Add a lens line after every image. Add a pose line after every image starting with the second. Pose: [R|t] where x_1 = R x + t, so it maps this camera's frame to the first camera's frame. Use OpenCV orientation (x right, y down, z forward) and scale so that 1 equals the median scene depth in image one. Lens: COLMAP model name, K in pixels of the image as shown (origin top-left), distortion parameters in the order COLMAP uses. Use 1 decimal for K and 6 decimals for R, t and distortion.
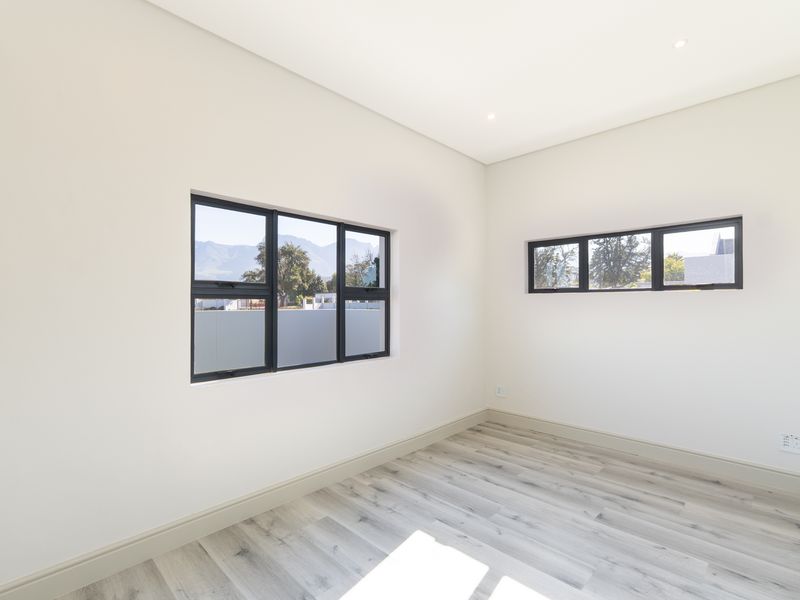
lens RADIAL K [[378.5, 0, 400.0], [0, 378.5, 300.0], [0, 0, 1]] dist [0.001996, 0.000505]
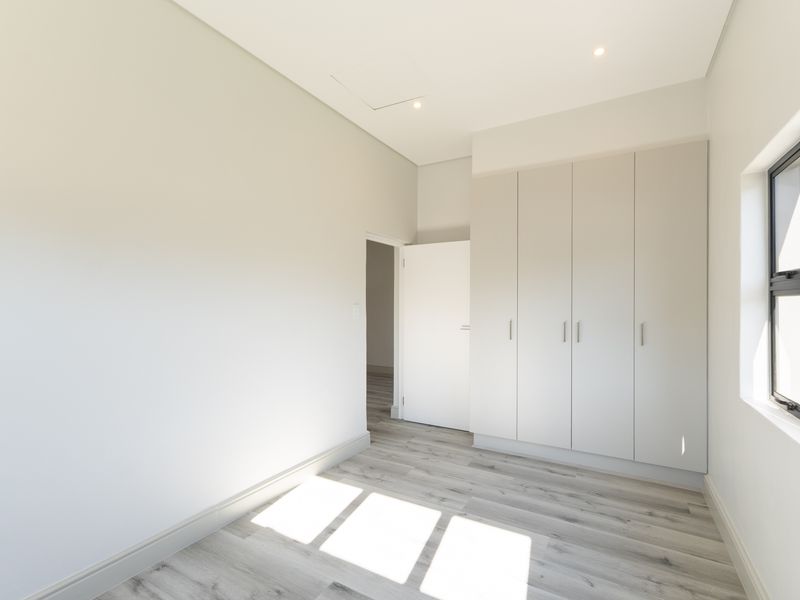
lens RADIAL K [[378.5, 0, 400.0], [0, 378.5, 300.0], [0, 0, 1]] dist [0.001996, 0.000505]
pose [[-0.972637, 0.012409, -0.231997, 0.497836], [0.016693, 0.999724, -0.016512, 0.004848], [0.231728, -0.019933, -0.972576, 1.940734]]
